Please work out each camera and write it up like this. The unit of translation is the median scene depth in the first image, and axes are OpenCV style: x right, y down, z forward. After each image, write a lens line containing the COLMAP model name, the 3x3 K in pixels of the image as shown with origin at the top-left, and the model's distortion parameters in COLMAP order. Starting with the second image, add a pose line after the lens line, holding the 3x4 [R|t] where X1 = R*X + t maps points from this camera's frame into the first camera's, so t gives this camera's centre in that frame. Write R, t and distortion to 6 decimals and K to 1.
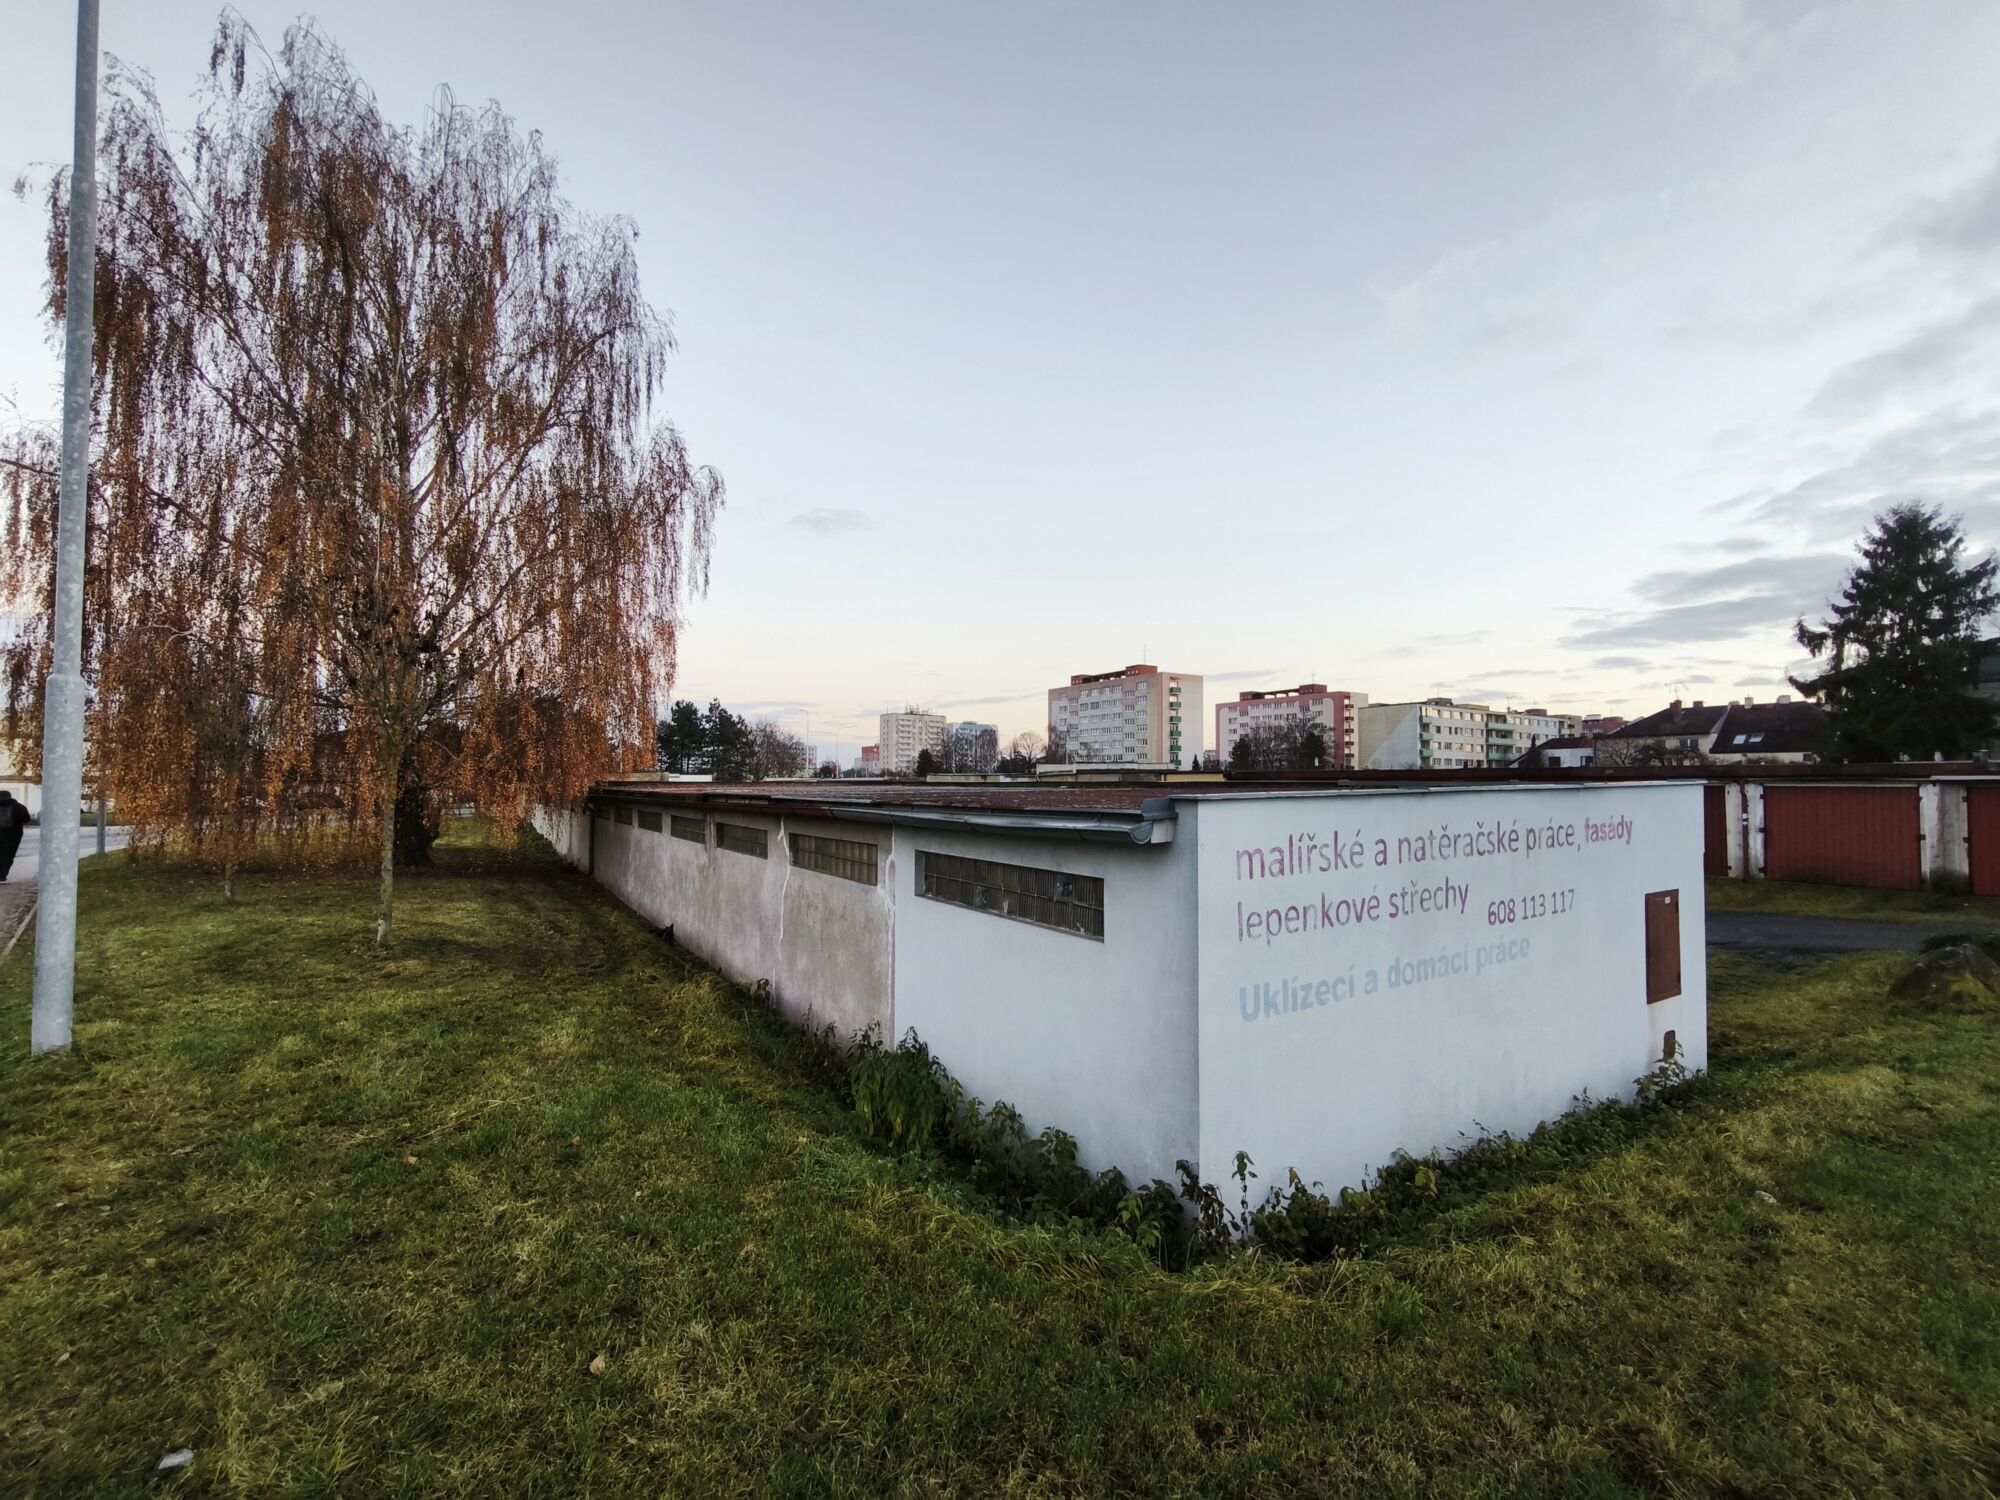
lens RADIAL K [[847.2, 0, 1001.8], [0, 847.2, 745.1], [0, 0, 1]] dist [-0.013401, -0.000097]
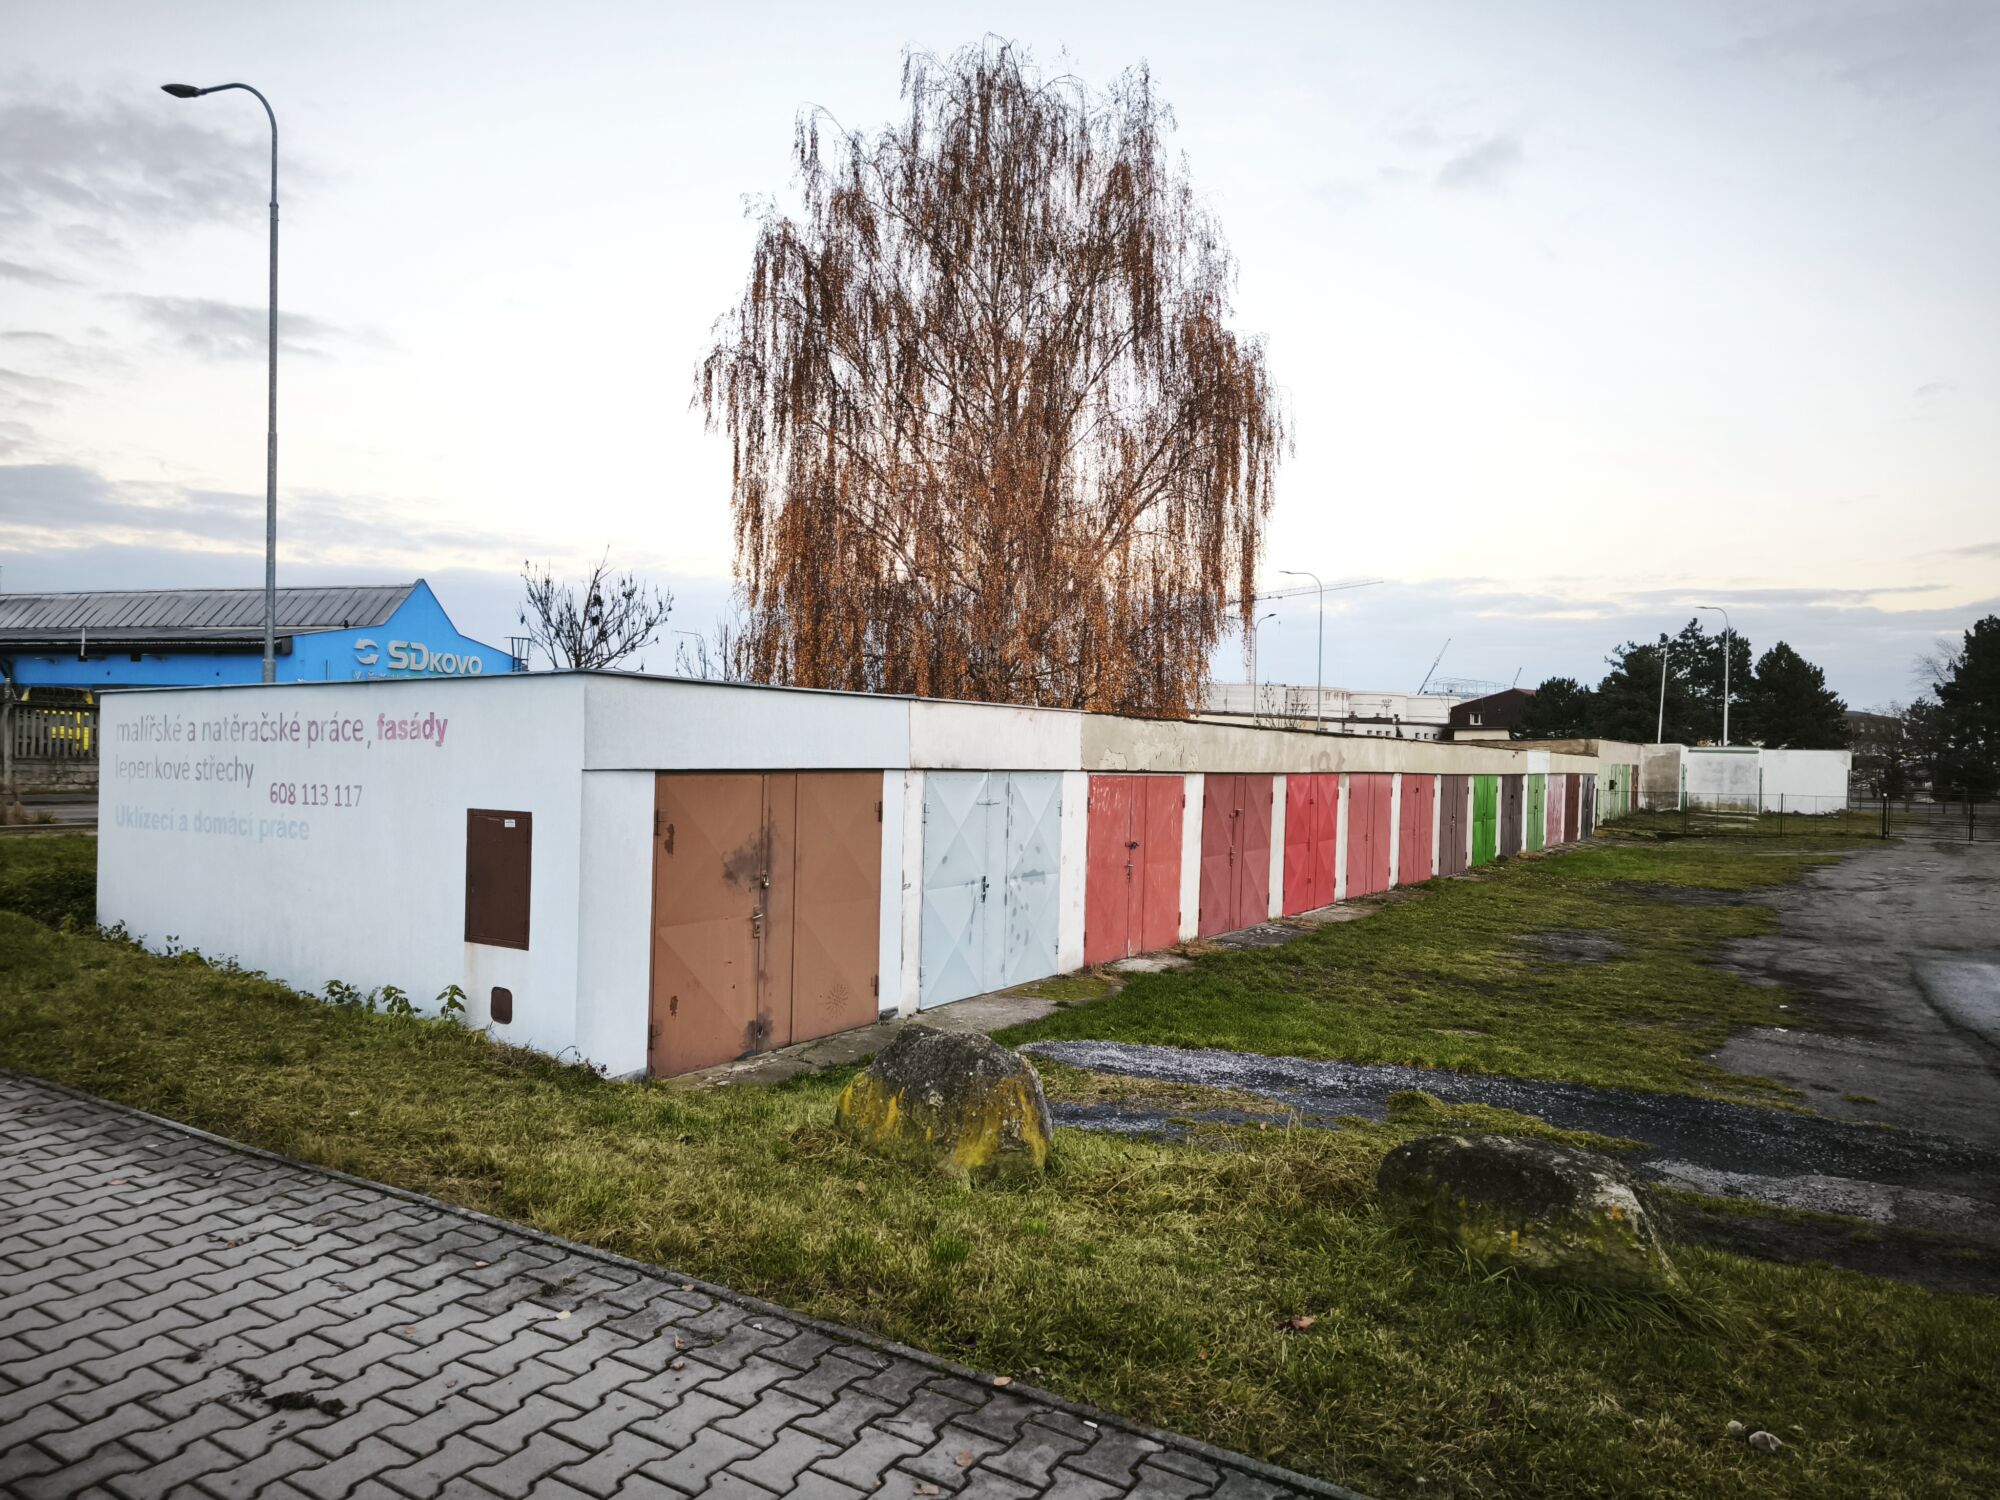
lens RADIAL K [[1330.6, 0, 1001.4], [0, 1330.6, 757.6], [0, 0, 1]] dist [0.063515, -0.004236]
pose [[0.414800, 0.006529, -0.909889, 2.618981], [0.020320, 0.999658, 0.016437, 0.139074], [0.909685, -0.025307, 0.414526, 1.116267]]
